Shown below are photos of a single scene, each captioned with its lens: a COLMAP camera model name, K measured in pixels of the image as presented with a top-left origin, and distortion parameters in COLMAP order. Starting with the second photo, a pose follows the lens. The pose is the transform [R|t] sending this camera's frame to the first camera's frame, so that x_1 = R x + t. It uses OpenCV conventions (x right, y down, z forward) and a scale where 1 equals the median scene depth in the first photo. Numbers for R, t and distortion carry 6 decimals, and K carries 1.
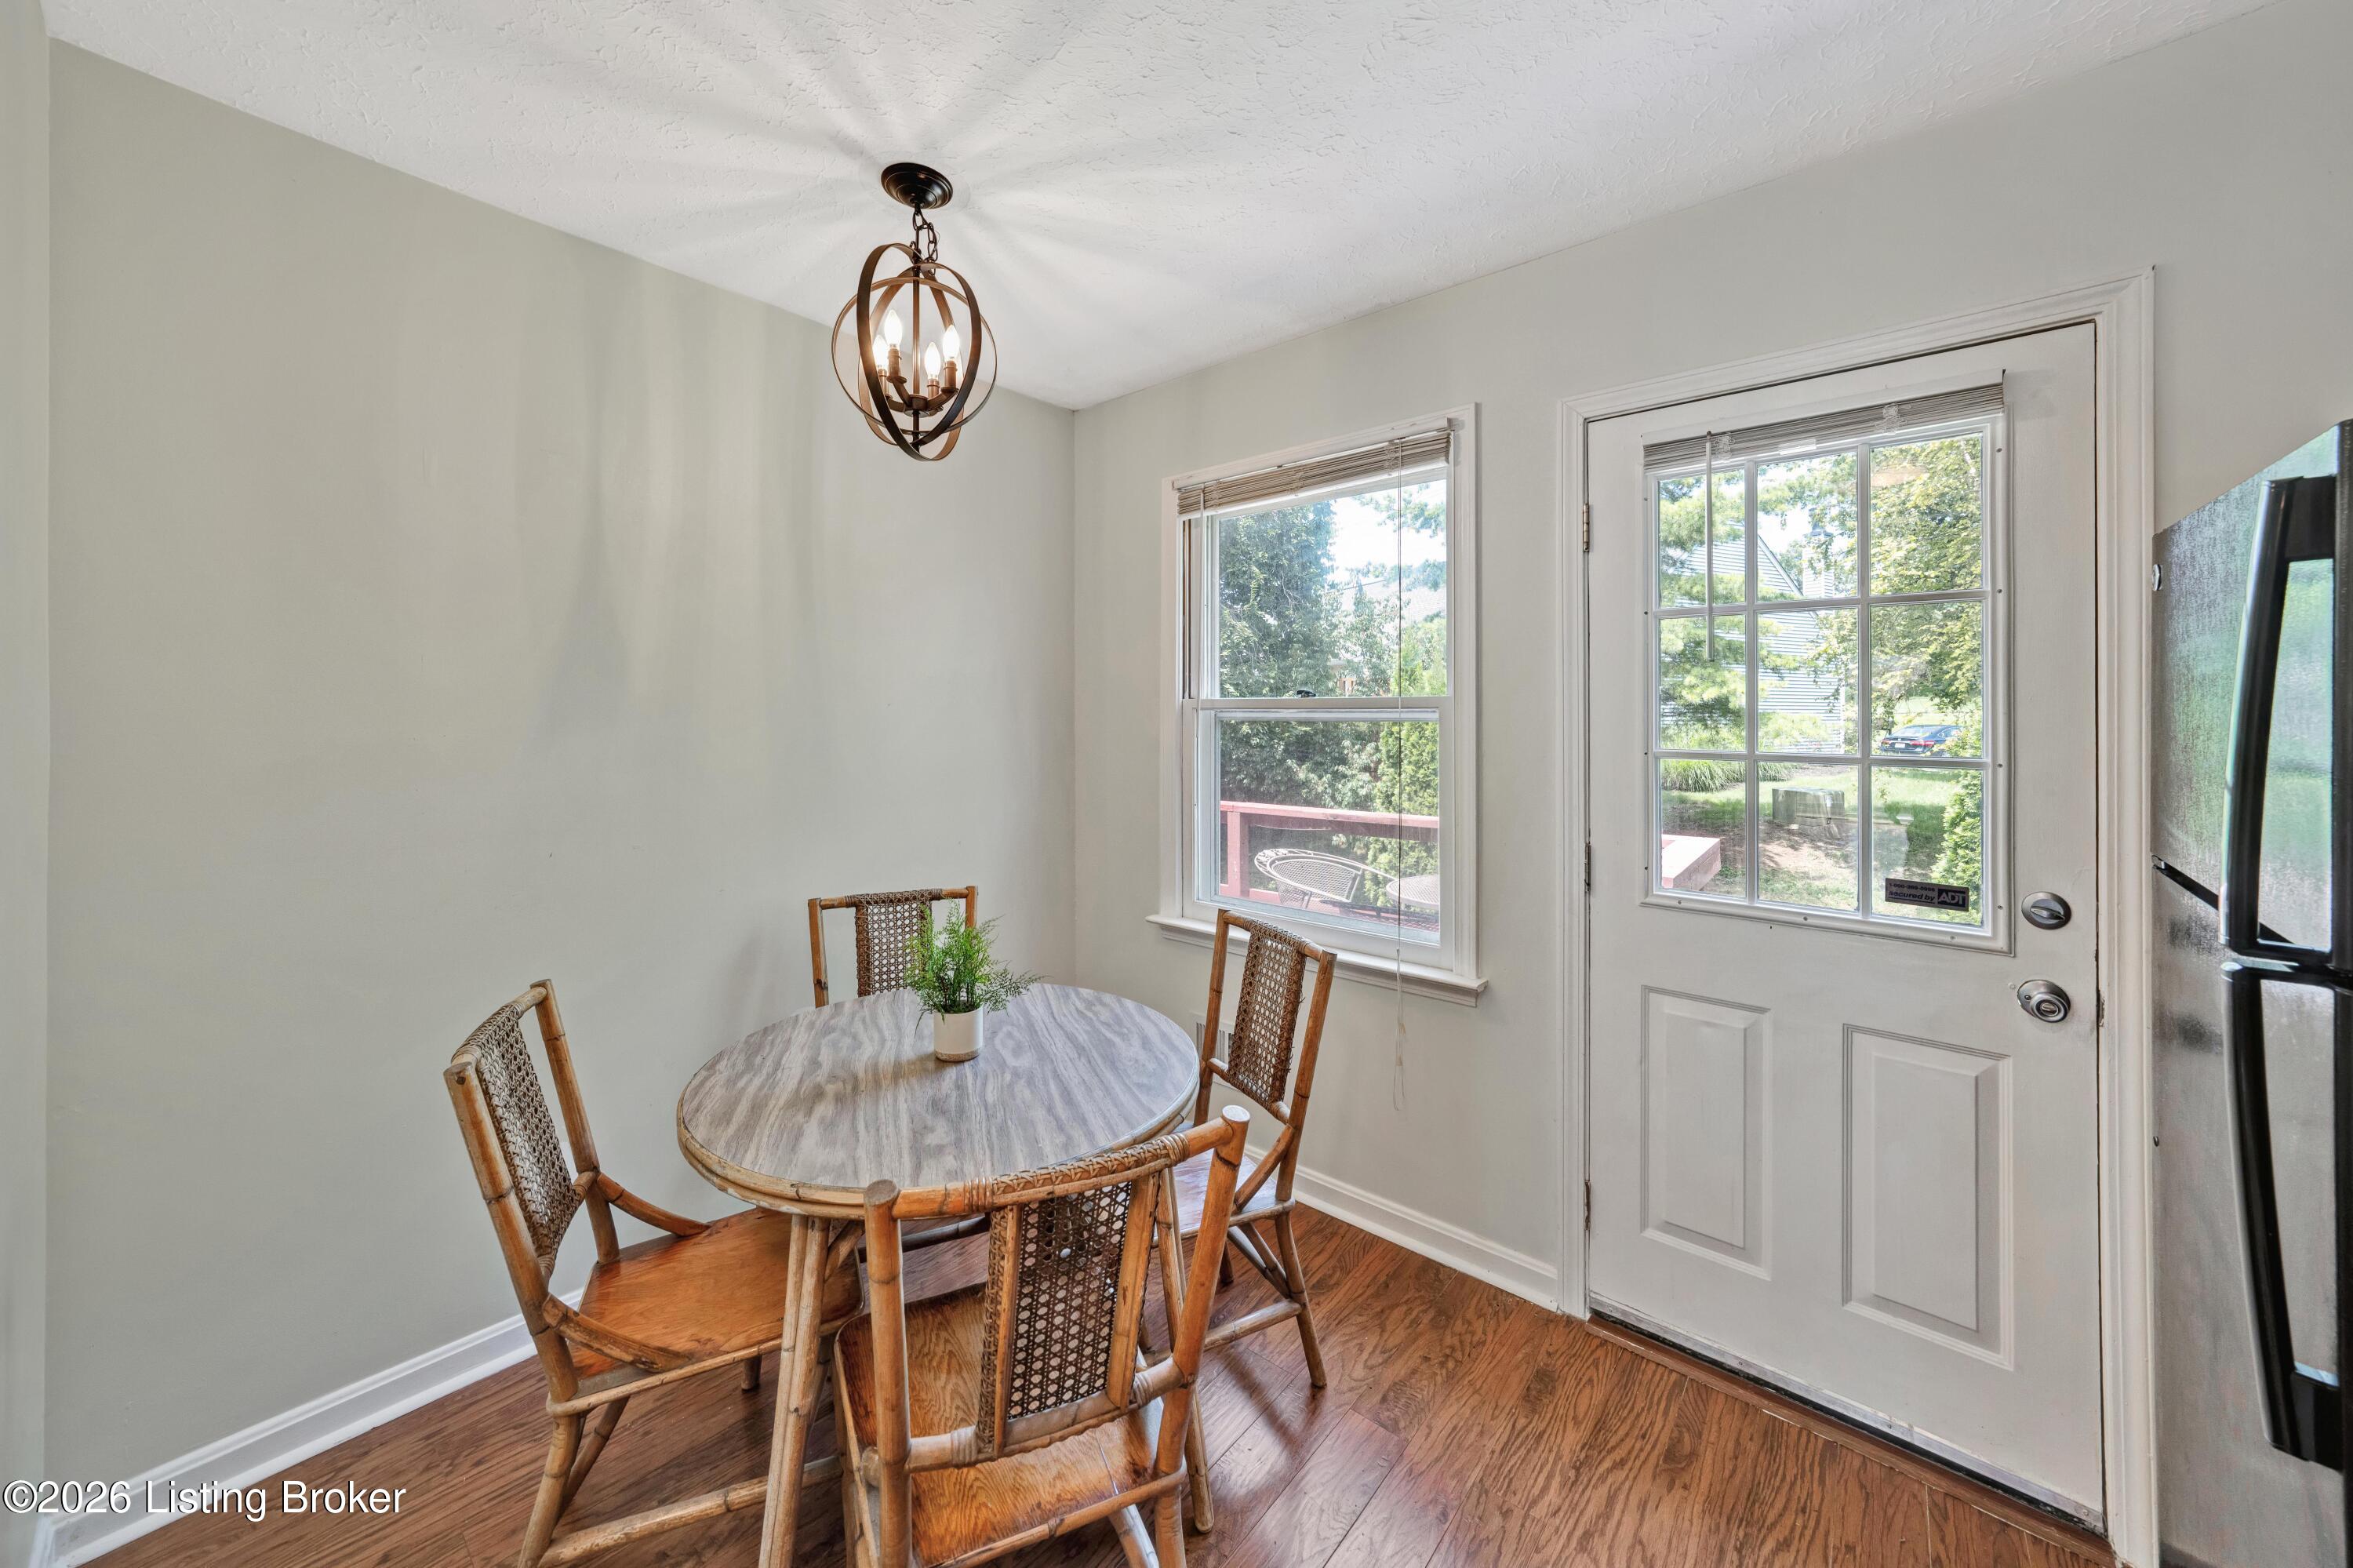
lens RADIAL K [[859.2, 0, 1158.5], [0, 859.2, 706.3], [0, 0, 1]] dist [-0.000317, 0.000147]
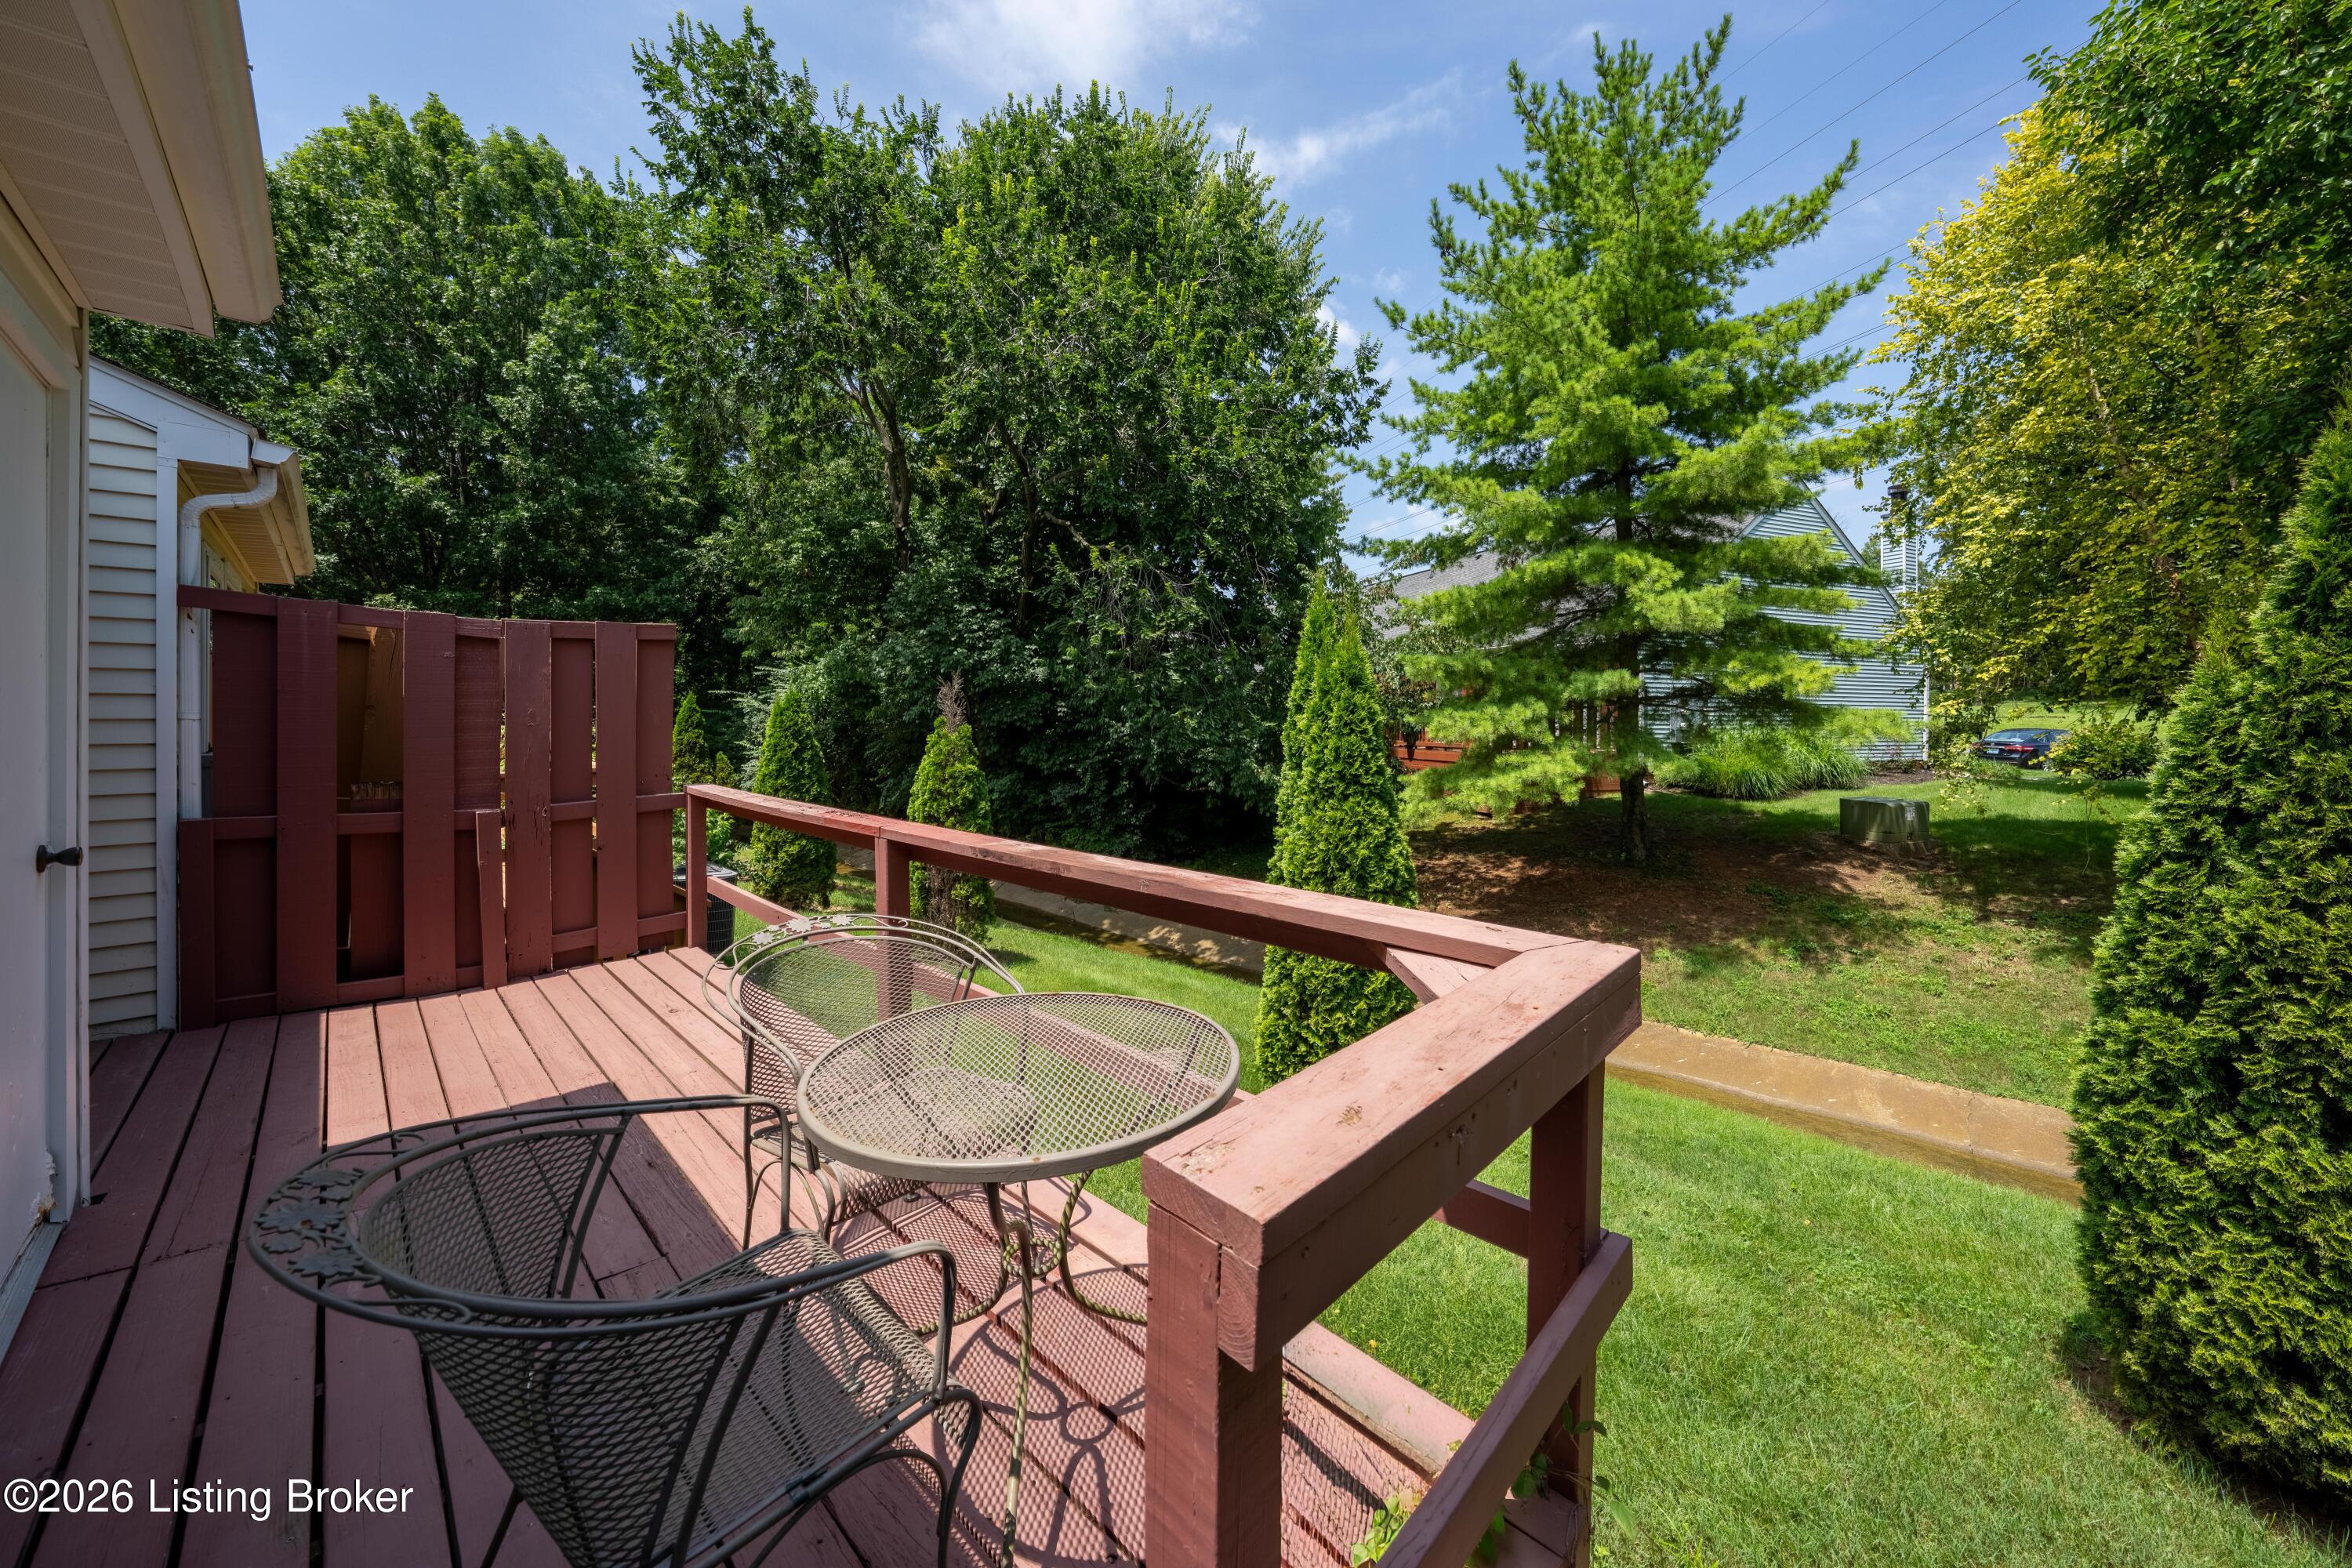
lens RADIAL K [[858.8, 0, 1158.0], [0, 858.8, 706.4], [0, 0, 1]] dist [-0.000317, 0.000147]
pose [[0.998442, 0.004592, -0.055615, 0.107949], [-0.004670, 0.999988, -0.001282, 0.010386], [0.055608, 0.001540, 0.998451, 0.141645]]
